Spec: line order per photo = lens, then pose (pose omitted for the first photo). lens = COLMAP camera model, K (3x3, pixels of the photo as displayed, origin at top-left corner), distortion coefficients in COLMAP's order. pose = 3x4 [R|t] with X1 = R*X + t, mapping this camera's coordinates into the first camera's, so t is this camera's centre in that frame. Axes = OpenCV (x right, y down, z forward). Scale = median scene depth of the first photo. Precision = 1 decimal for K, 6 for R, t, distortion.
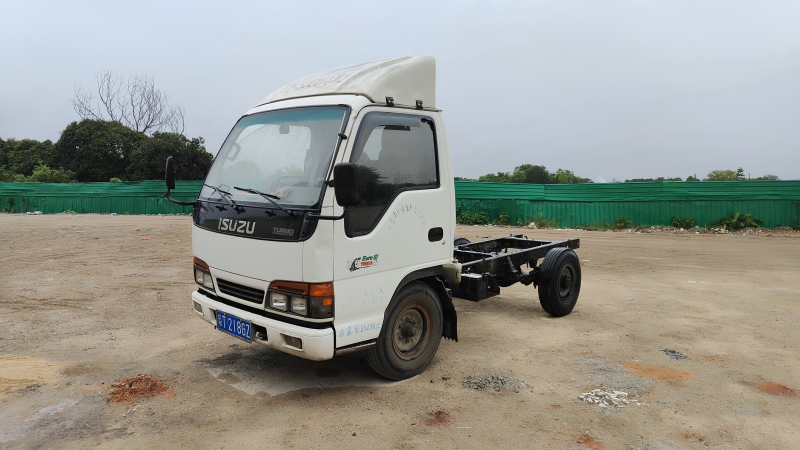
lens RADIAL K [[553.0, 0, 396.0], [0, 553.0, 223.4], [0, 0, 1]] dist [0.009234, -0.000186]
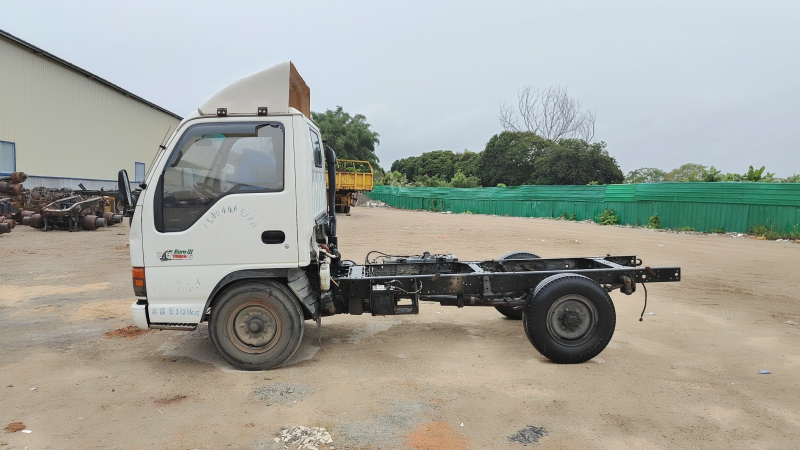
lens RADIAL K [[554.6, 0, 400.7], [0, 554.6, 236.0], [0, 0, 1]] dist [0.009909, 0.001609]
pose [[0.712201, 0.061602, -0.699268, 0.896227], [-0.052377, 0.998029, 0.034575, -0.028132], [0.700019, 0.012002, 0.714023, 0.408033]]
